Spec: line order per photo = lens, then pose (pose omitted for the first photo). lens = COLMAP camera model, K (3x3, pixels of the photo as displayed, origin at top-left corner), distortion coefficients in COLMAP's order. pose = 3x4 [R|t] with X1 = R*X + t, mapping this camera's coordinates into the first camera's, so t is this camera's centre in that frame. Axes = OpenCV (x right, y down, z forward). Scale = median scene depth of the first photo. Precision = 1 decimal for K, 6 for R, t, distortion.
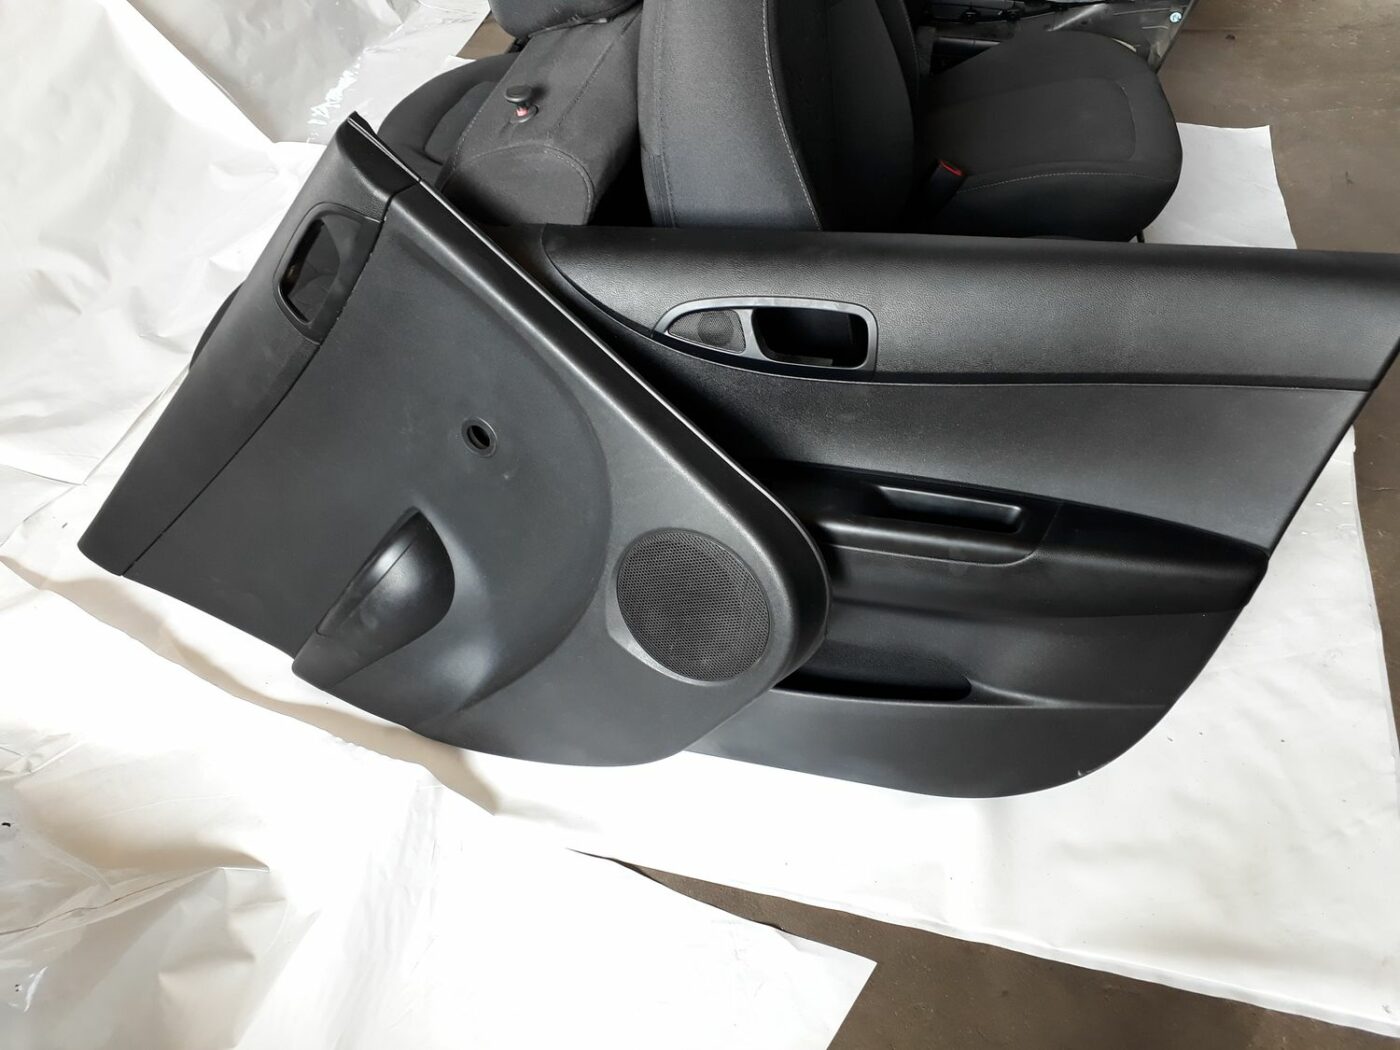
lens RADIAL K [[1133.2, 0, 677.3], [0, 1133.2, 531.3], [0, 0, 1]] dist [0.091027, -0.139312]
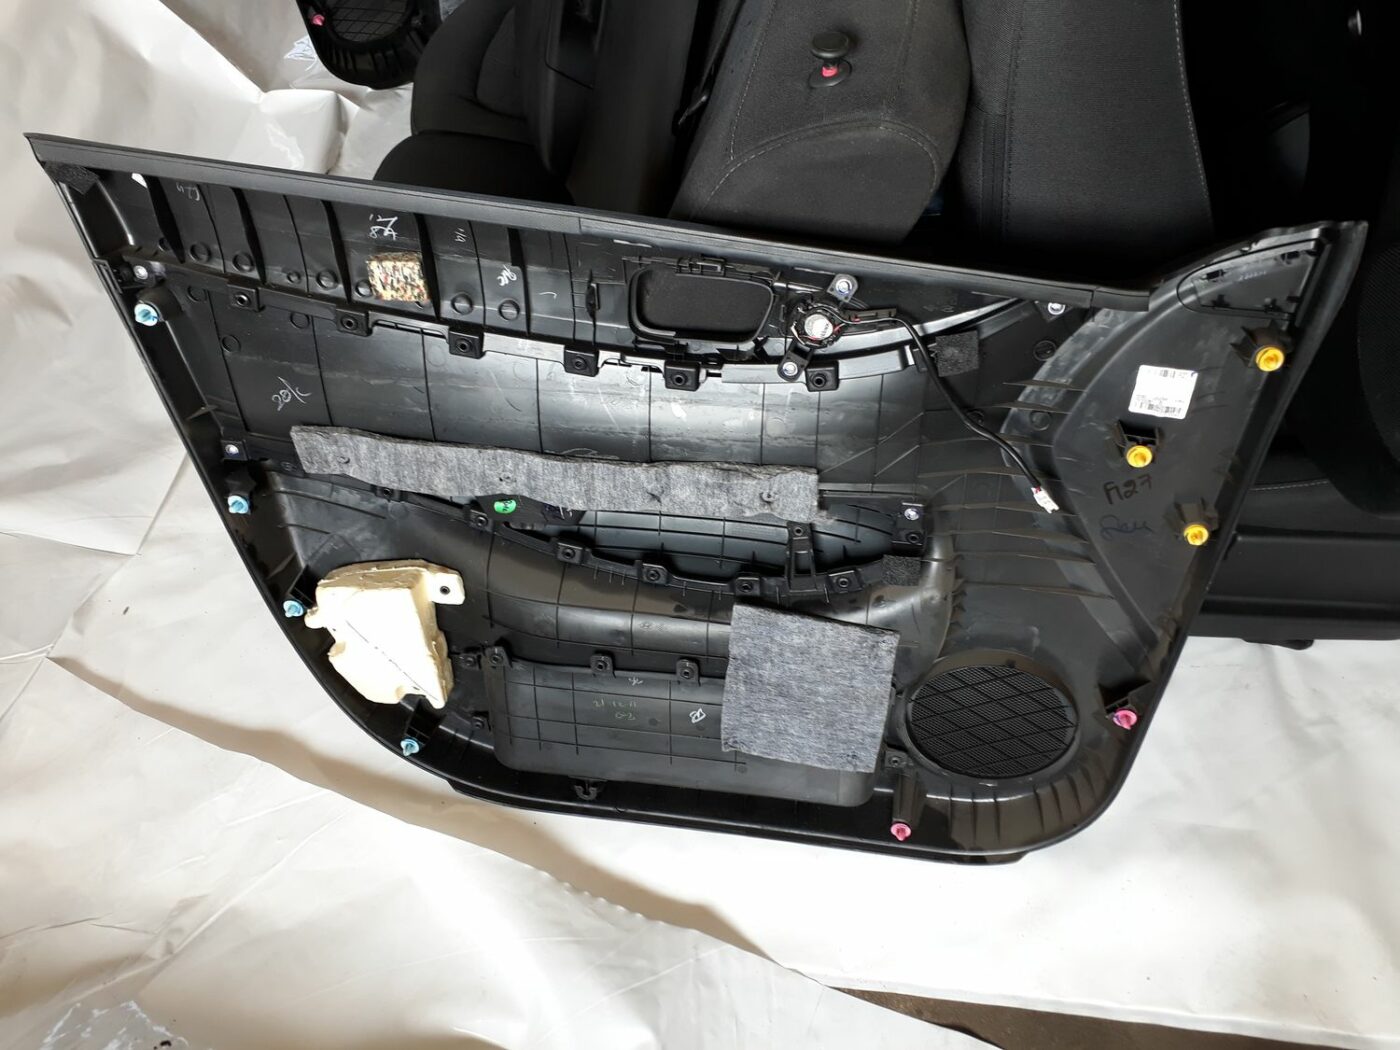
lens RADIAL K [[1133.2, 0, 677.3], [0, 1133.2, 531.3], [0, 0, 1]] dist [0.091027, -0.139312]
pose [[0.993656, -0.096525, 0.057717, -0.292195], [0.090878, 0.991458, 0.093556, -0.153574], [-0.066254, -0.087717, 0.993940, 0.265384]]
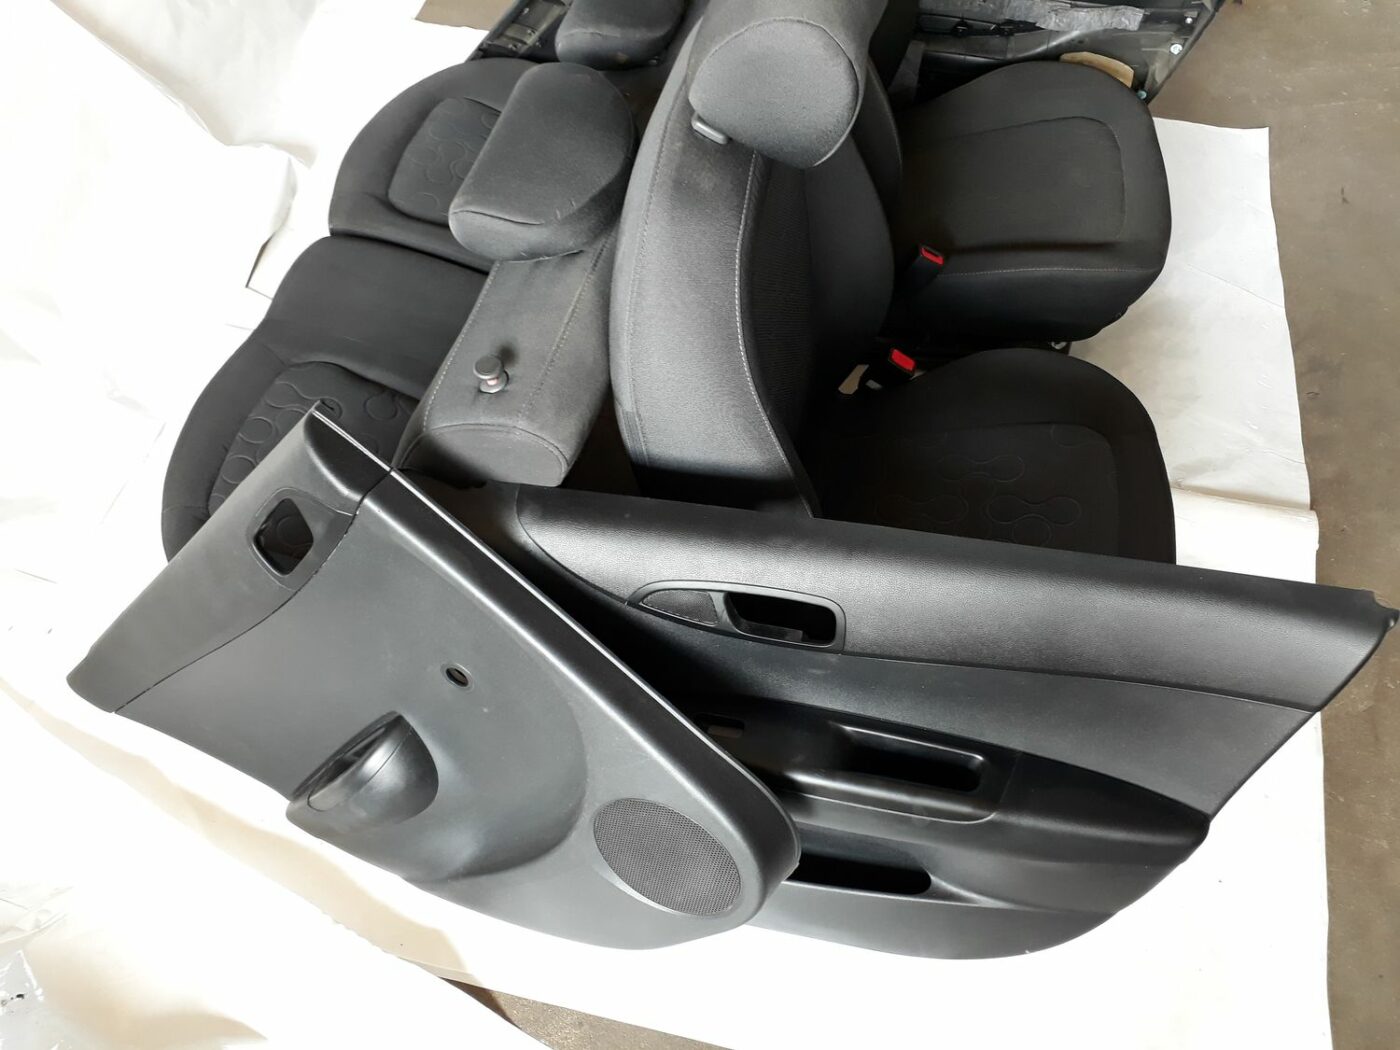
lens RADIAL K [[1135.3, 0, 683.3], [0, 1135.3, 540.1], [0, 0, 1]] dist [0.096381, -0.136755]
pose [[0.999767, -0.005995, 0.020758, 0.007823], [0.002550, 0.986758, 0.162182, -0.380575], [-0.021455, -0.162091, 0.986543, 0.003626]]
